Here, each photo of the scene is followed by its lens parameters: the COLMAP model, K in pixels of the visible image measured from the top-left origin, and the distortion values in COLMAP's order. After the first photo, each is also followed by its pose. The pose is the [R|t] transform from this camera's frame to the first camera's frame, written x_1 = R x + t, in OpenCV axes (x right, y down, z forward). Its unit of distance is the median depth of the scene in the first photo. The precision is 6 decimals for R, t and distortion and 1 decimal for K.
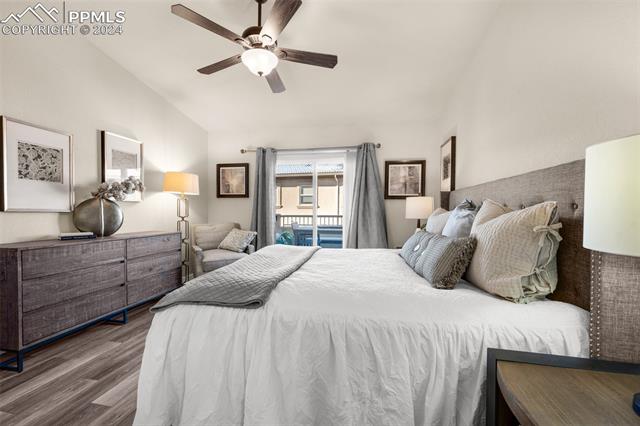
lens RADIAL K [[256.8, 0, 320.3], [0, 256.8, 213.9], [0, 0, 1]] dist [0.000567, -0.000097]
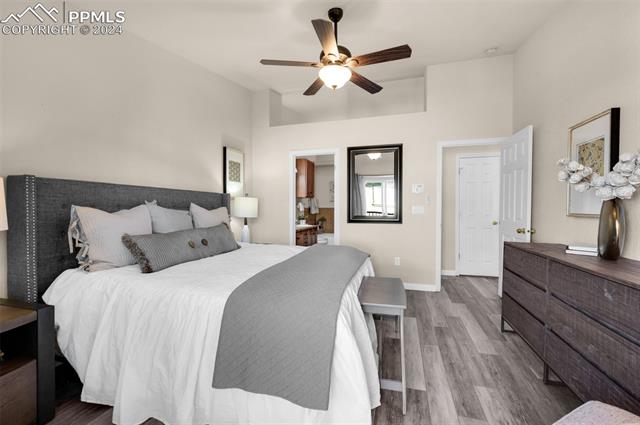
lens RADIAL K [[264.8, 0, 320.0], [0, 264.8, 214.2], [0, 0, 1]] dist [-0.001510, -0.000069]
pose [[-0.992595, -0.015746, 0.120443, -0.162155], [-0.012529, 0.999546, 0.027419, -0.017983], [-0.120820, 0.025707, -0.992341, 1.117860]]
